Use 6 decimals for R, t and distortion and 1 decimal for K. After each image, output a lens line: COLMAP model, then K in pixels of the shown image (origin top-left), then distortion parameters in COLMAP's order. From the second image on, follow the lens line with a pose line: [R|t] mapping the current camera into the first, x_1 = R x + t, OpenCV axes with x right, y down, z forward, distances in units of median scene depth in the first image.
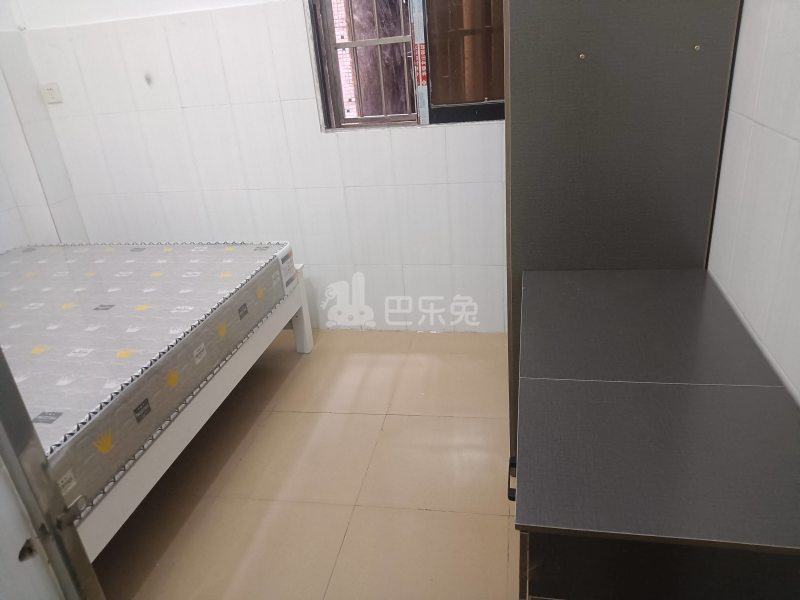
lens RADIAL K [[587.2, 0, 400.0], [0, 587.2, 300.0], [0, 0, 1]] dist [0.113547, -0.186535]
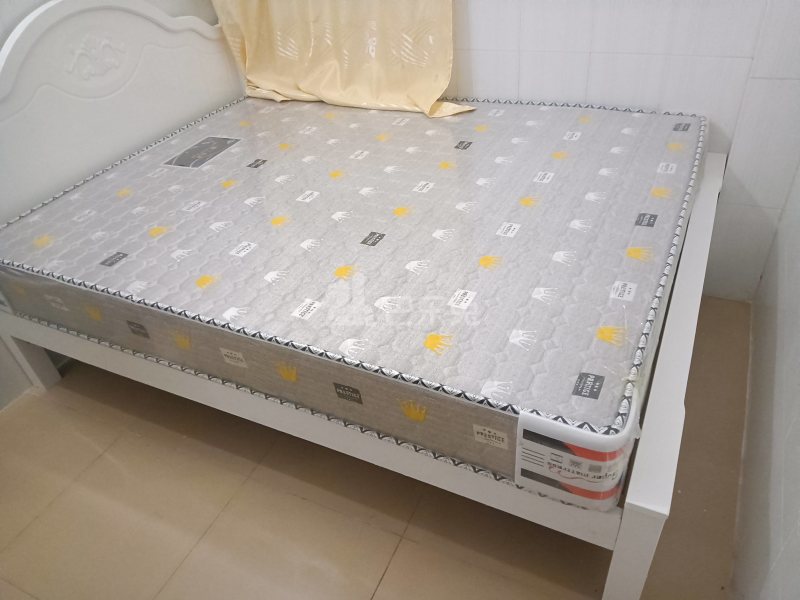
lens RADIAL K [[587.2, 0, 400.0], [0, 587.2, 300.0], [0, 0, 1]] dist [0.113547, -0.186535]
pose [[-0.249428, 0.671916, -0.697362, 0.051160], [-0.277837, 0.640195, 0.716210, -0.446064], [0.927681, 0.372396, 0.027001, 0.989180]]
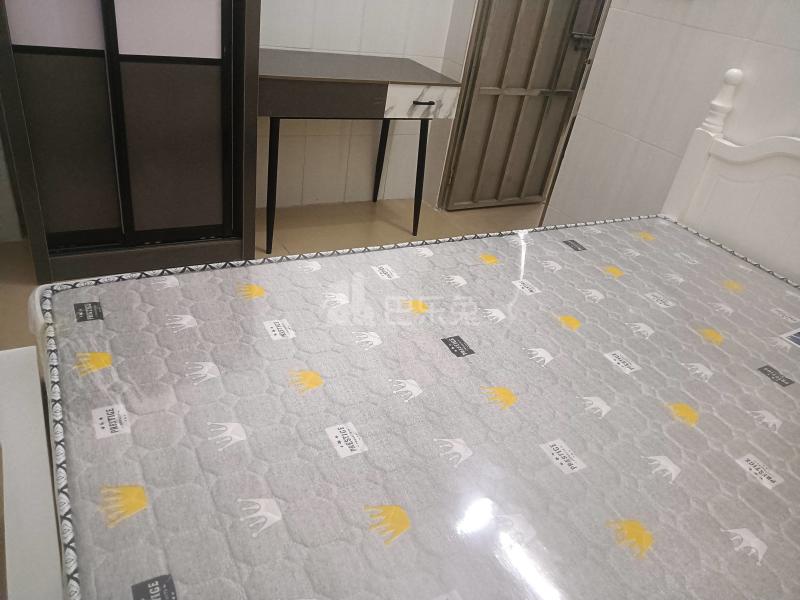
lens RADIAL K [[587.2, 0, 400.0], [0, 587.2, 300.0], [0, 0, 1]] dist [0.113547, -0.186535]
pose [[-0.663501, -0.403160, 0.630261, -0.737871], [0.216317, 0.703048, 0.677444, -0.389863], [-0.716222, 0.585821, -0.379263, 1.162429]]
